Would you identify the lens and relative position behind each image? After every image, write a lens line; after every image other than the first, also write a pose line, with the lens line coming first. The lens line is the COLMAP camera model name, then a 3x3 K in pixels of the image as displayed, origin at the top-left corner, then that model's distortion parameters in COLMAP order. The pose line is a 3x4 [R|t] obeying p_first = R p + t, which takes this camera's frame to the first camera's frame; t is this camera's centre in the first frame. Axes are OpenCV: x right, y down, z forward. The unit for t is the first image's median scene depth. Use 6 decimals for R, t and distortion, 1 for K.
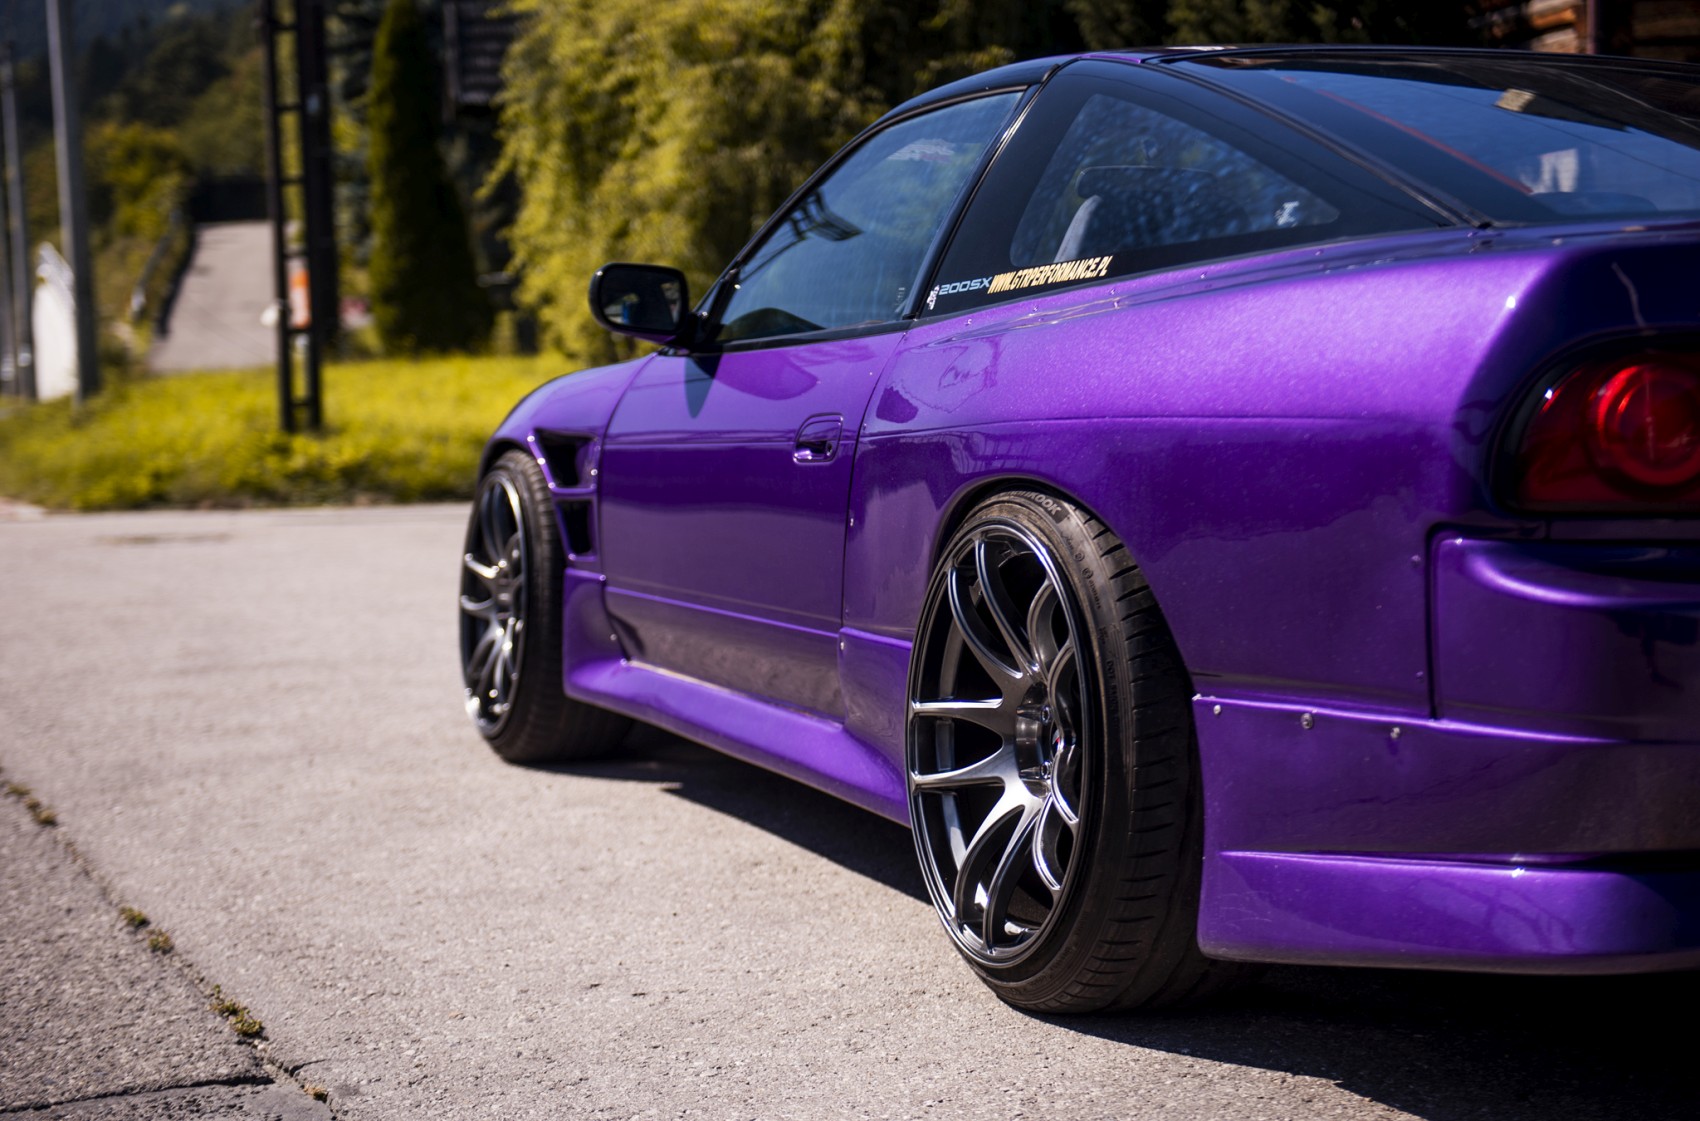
lens RADIAL K [[2826.5, 0, 851.3], [0, 2826.5, 565.1], [0, 0, 1]] dist [0.127652, 0.000000]
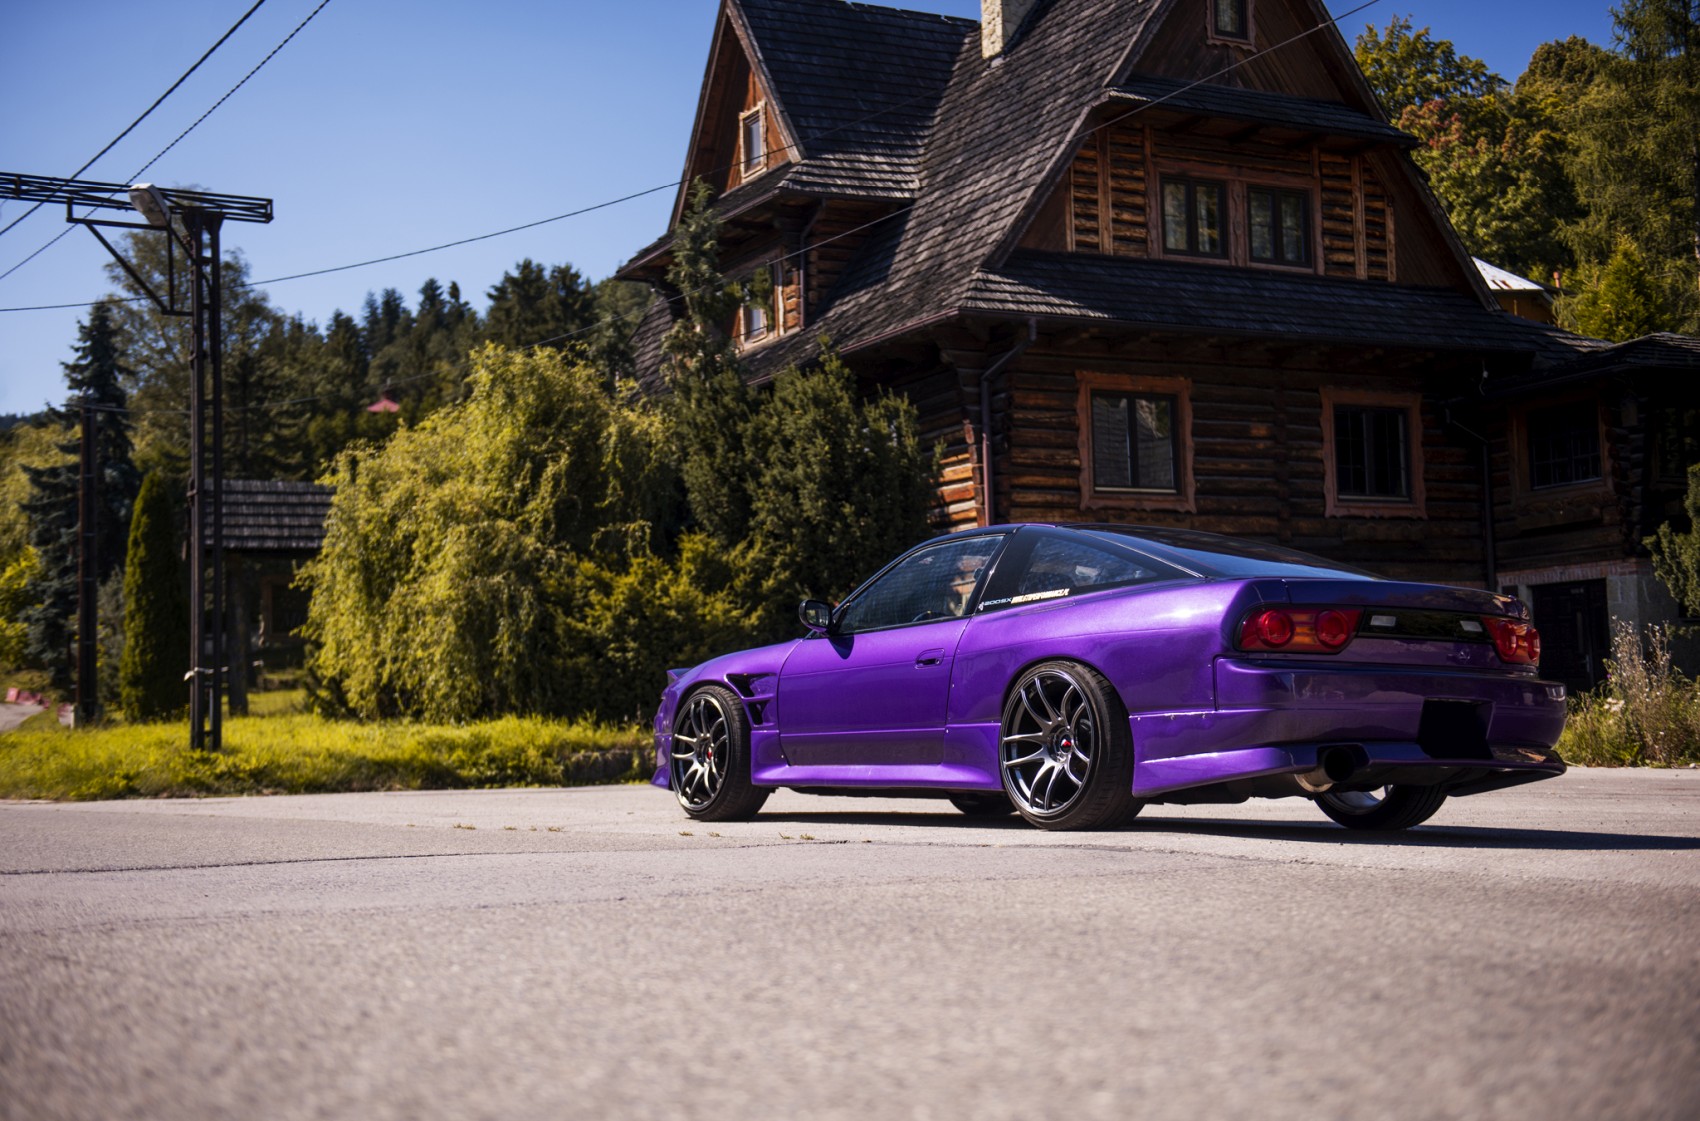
lens RADIAL K [[2181.7, 0, 847.2], [0, 2181.7, 557.1], [0, 0, 1]] dist [0.203161, 0.000000]
pose [[0.969342, 0.024580, 0.244484, -0.156335], [0.016005, 0.986555, -0.162645, 0.051709], [-0.245195, 0.161572, 0.955915, -0.262323]]
